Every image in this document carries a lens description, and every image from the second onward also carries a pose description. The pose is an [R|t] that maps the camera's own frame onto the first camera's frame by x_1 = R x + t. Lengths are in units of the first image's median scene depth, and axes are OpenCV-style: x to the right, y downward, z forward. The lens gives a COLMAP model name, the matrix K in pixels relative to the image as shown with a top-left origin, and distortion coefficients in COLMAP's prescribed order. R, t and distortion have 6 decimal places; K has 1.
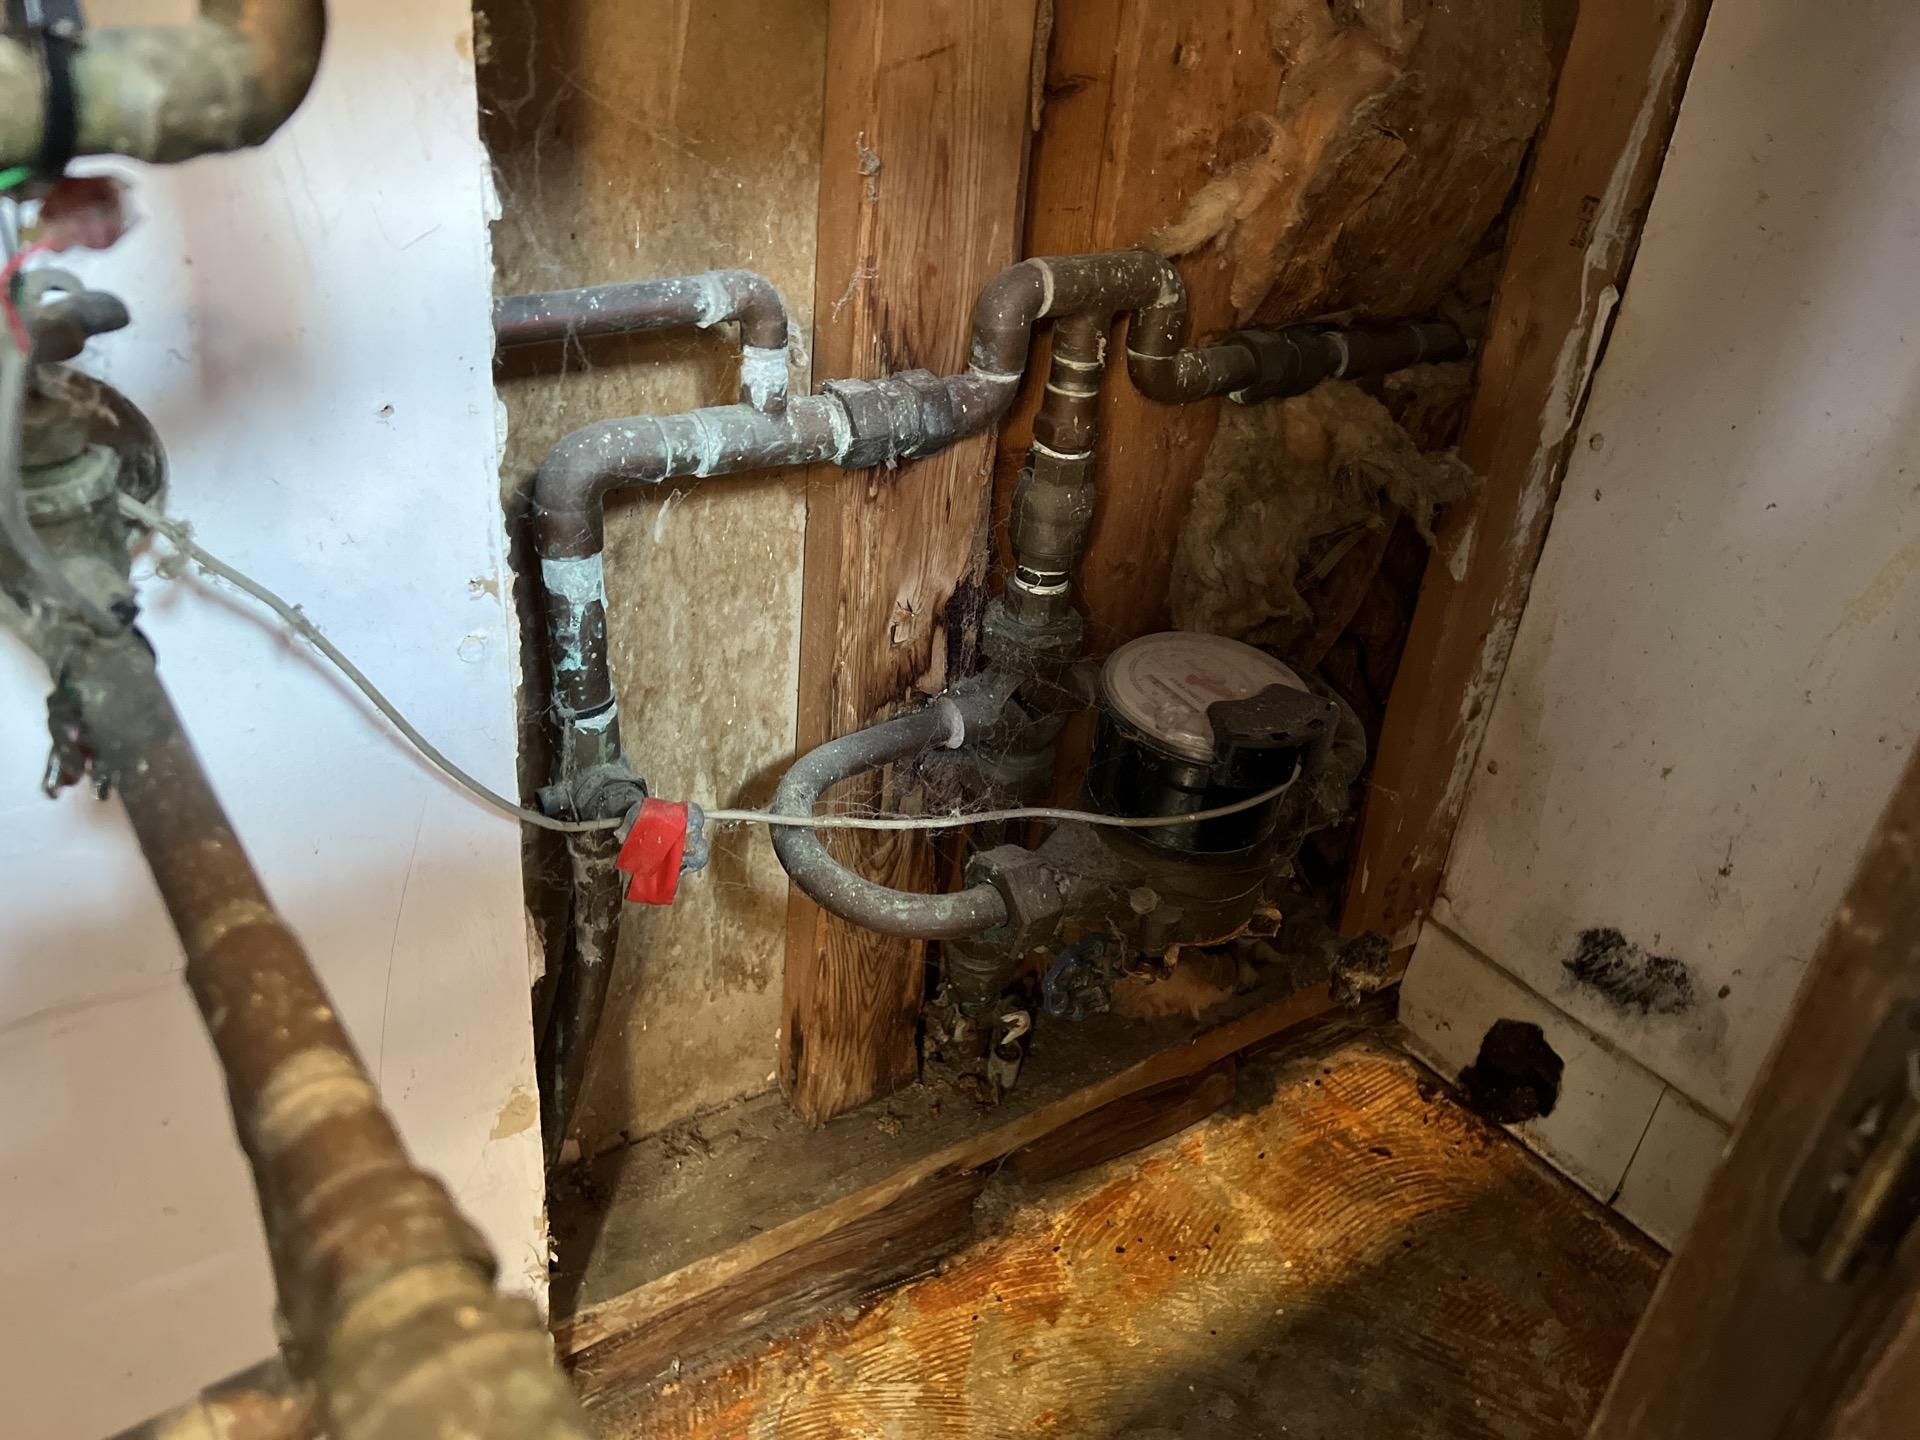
lens RADIAL K [[1480.0, 0, 962.6], [0, 1480.0, 720.8], [0, 0, 1]] dist [0.007783, -0.005430]
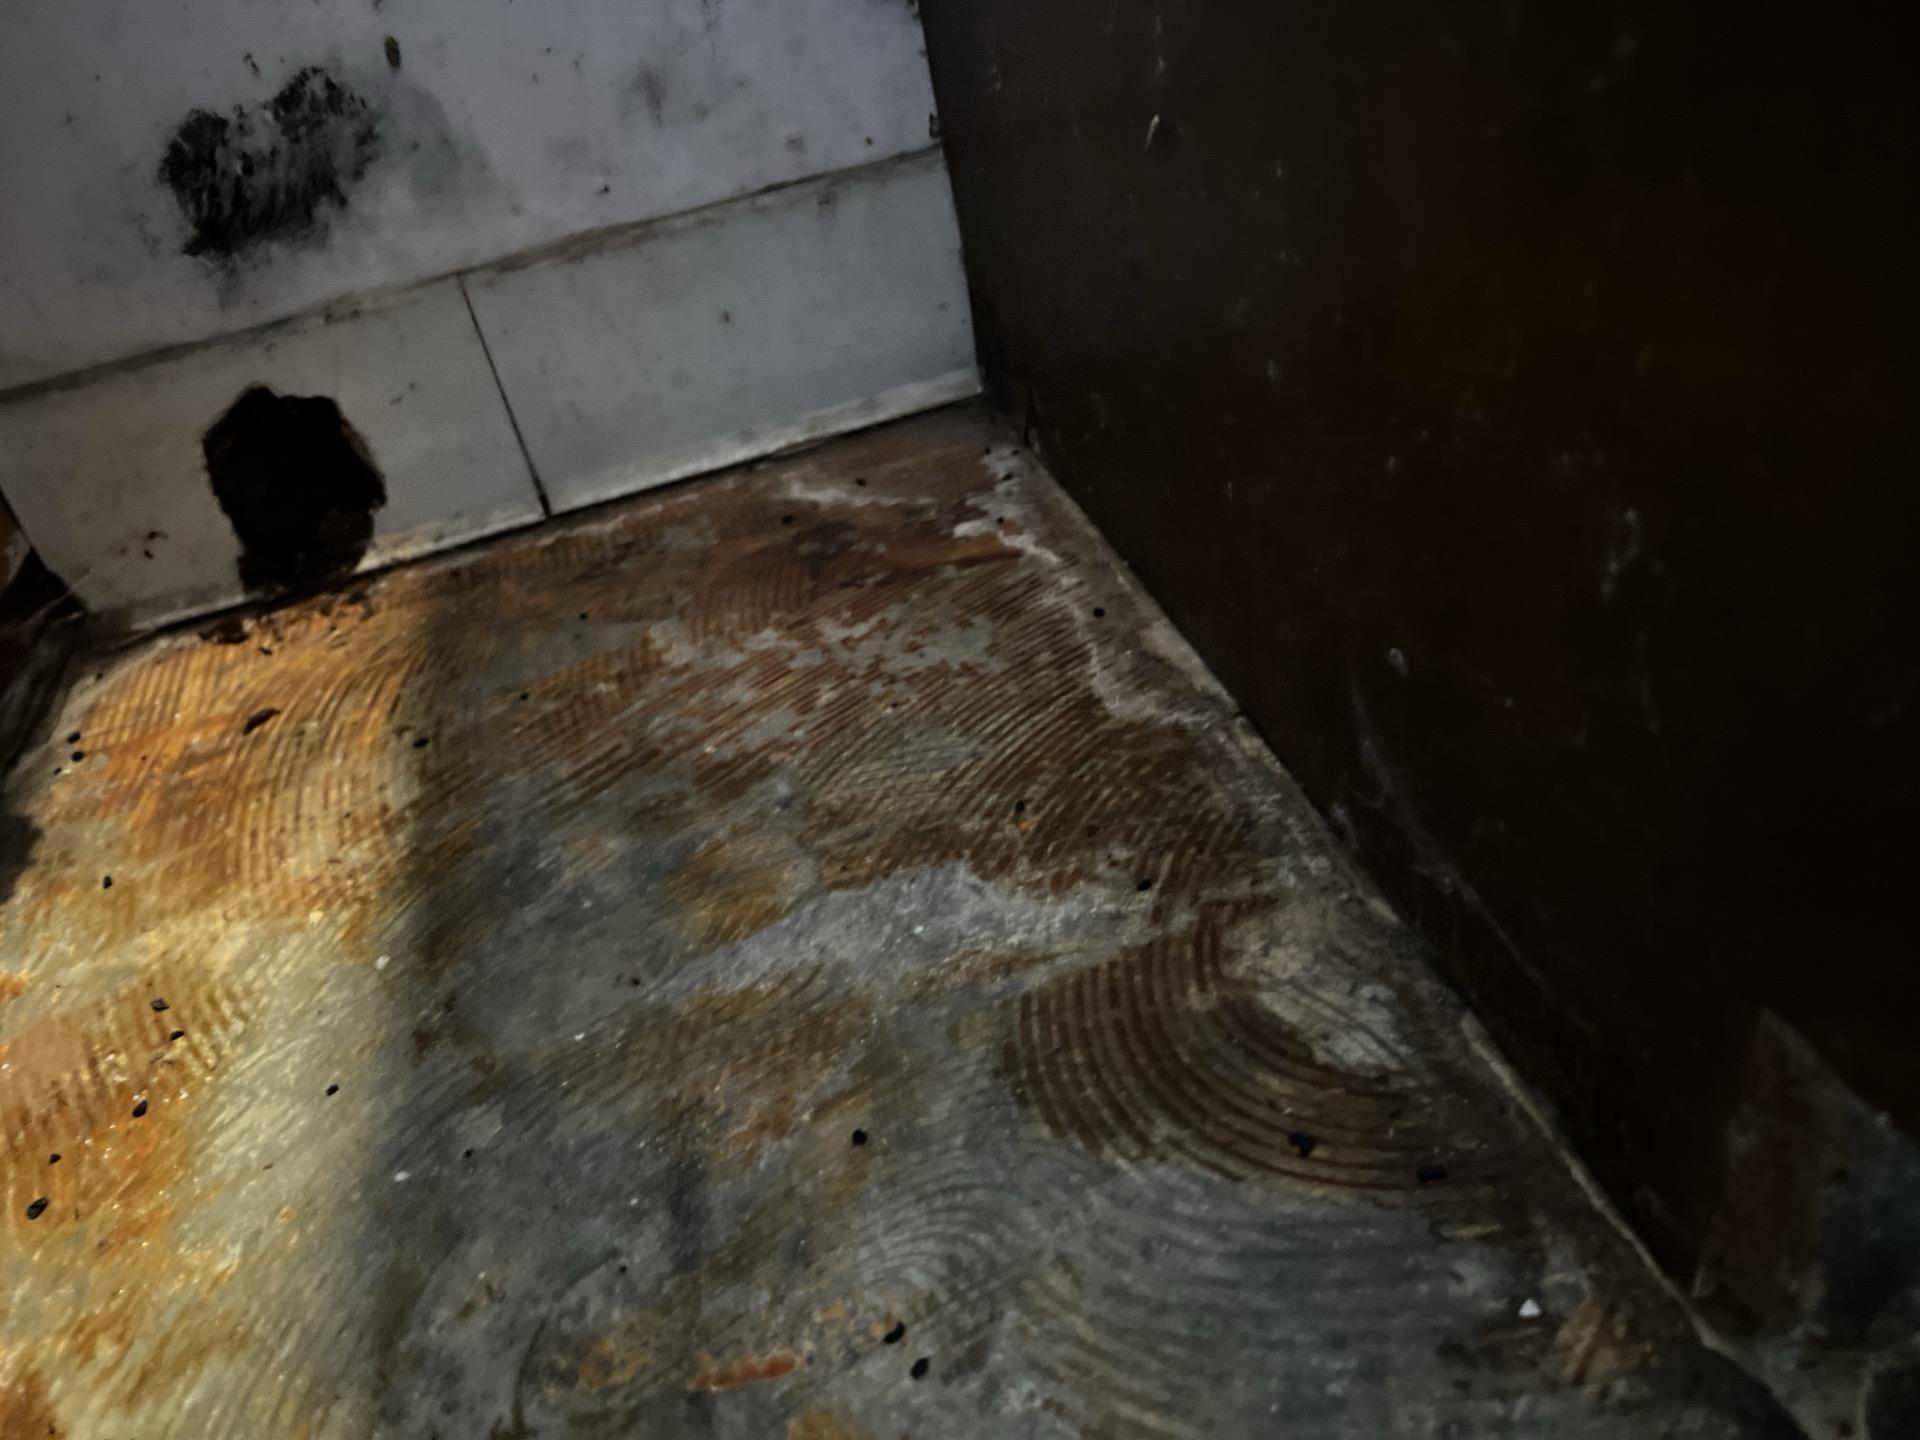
lens RADIAL K [[1480.0, 0, 963.3], [0, 1480.0, 723.0], [0, 0, 1]] dist [0.007783, -0.005430]
pose [[0.329269, -0.685949, 0.648888, 0.015455], [0.640244, 0.667298, 0.380527, 0.261752], [-0.694024, 0.290151, 0.658895, 0.486098]]
